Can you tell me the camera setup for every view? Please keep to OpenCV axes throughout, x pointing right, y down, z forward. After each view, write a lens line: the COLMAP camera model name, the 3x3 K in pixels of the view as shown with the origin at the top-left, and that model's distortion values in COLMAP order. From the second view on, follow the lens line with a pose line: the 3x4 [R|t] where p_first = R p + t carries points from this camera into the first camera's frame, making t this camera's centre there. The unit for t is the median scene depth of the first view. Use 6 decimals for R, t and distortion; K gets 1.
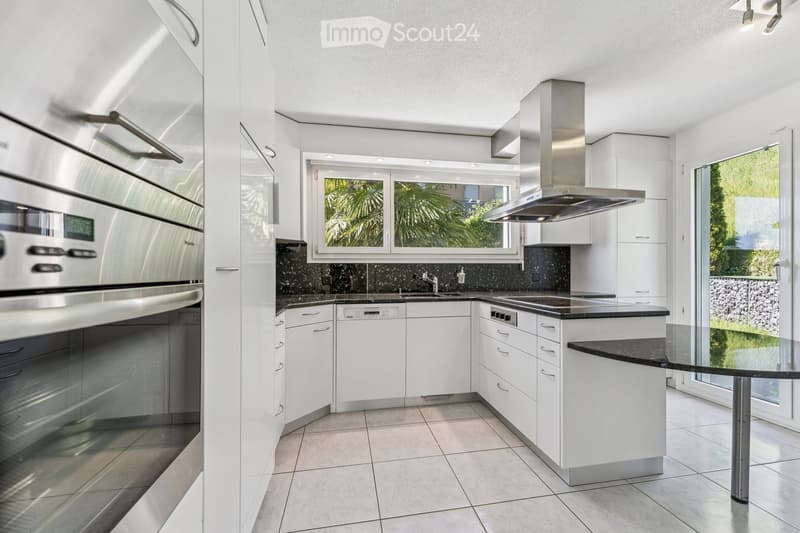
lens RADIAL K [[324.0, 0, 401.8], [0, 324.0, 267.5], [0, 0, 1]] dist [-0.024840, -0.000415]
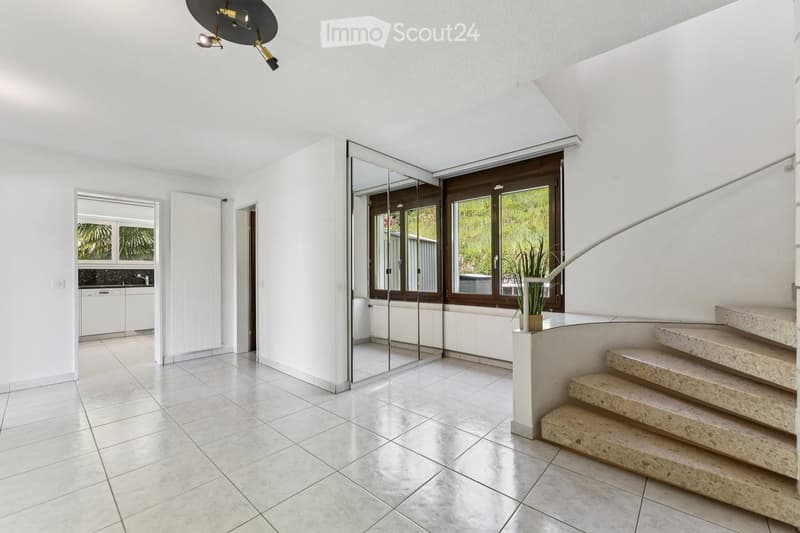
lens RADIAL K [[324.0, 0, 403.7], [0, 324.0, 270.2], [0, 0, 1]] dist [-0.024840, -0.000415]
pose [[0.774866, 0.004572, 0.632109, 0.089057], [0.001016, 0.999964, -0.008478, 0.010759], [-0.632125, 0.007211, 0.774833, -1.422850]]
